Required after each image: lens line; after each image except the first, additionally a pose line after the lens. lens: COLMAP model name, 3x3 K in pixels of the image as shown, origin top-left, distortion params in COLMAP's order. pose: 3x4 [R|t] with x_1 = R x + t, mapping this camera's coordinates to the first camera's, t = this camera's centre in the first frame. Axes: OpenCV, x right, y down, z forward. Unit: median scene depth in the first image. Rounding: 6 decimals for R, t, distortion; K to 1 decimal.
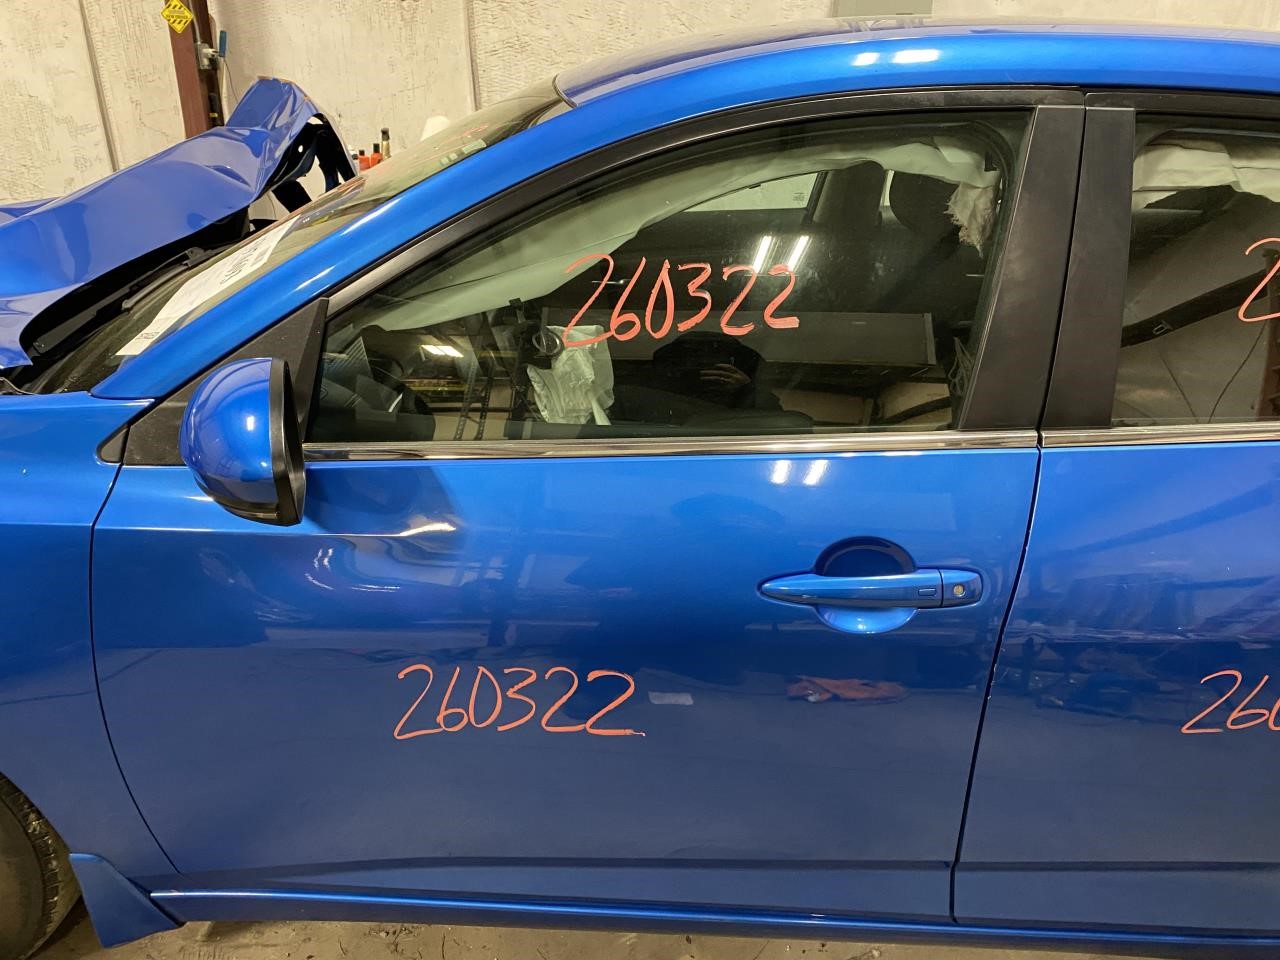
lens RADIAL K [[982.5, 0, 641.2], [0, 982.5, 472.9], [0, 0, 1]] dist [0.026010, 0.000461]
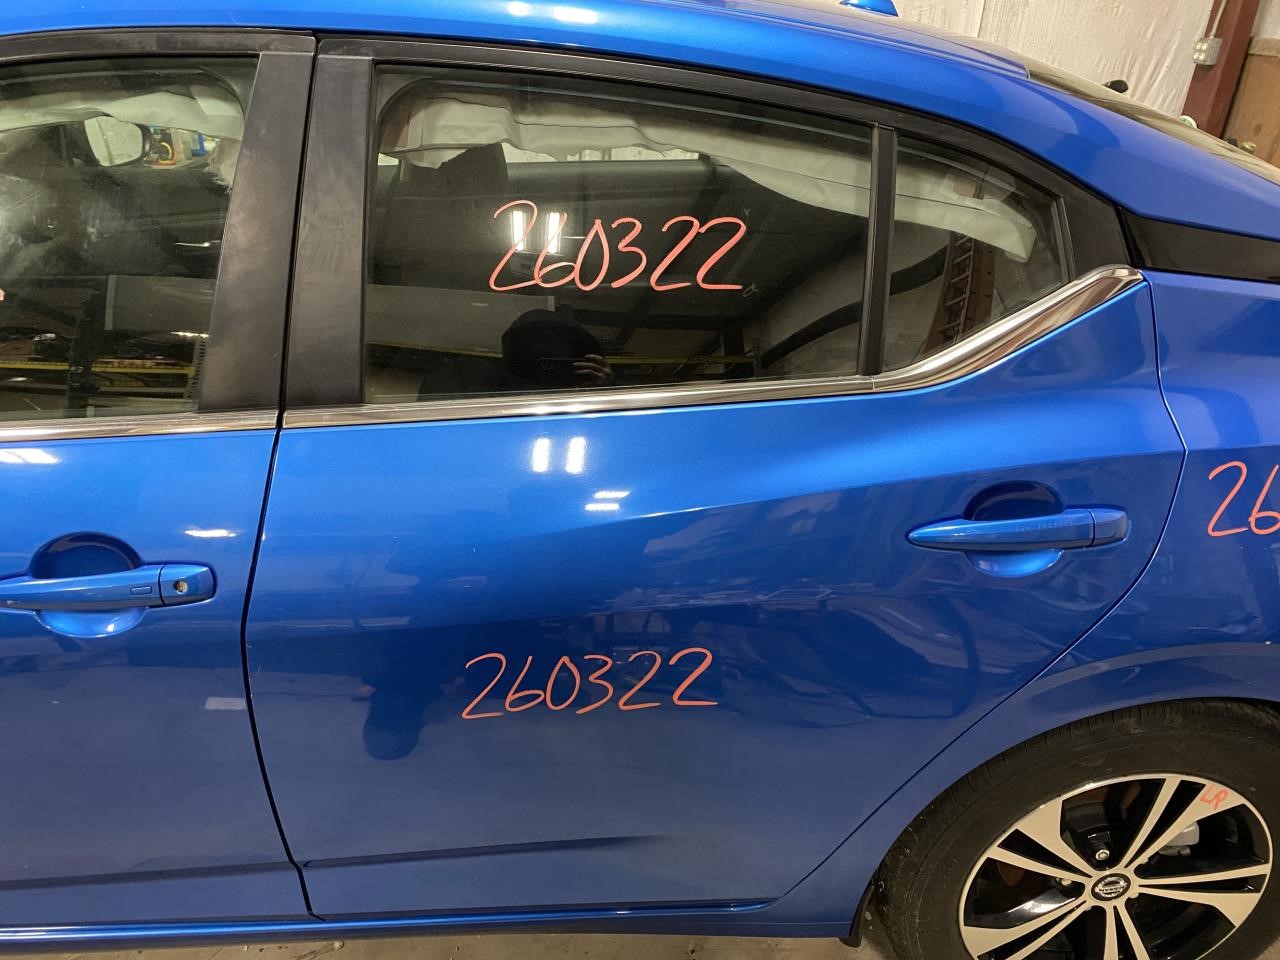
lens RADIAL K [[982.5, 0, 635.6], [0, 982.5, 487.0], [0, 0, 1]] dist [0.026010, 0.000461]
pose [[0.994696, -0.036371, 0.096213, 0.635447], [0.031072, 0.997947, 0.056010, -0.012498], [-0.098052, -0.052724, 0.993784, 0.040572]]
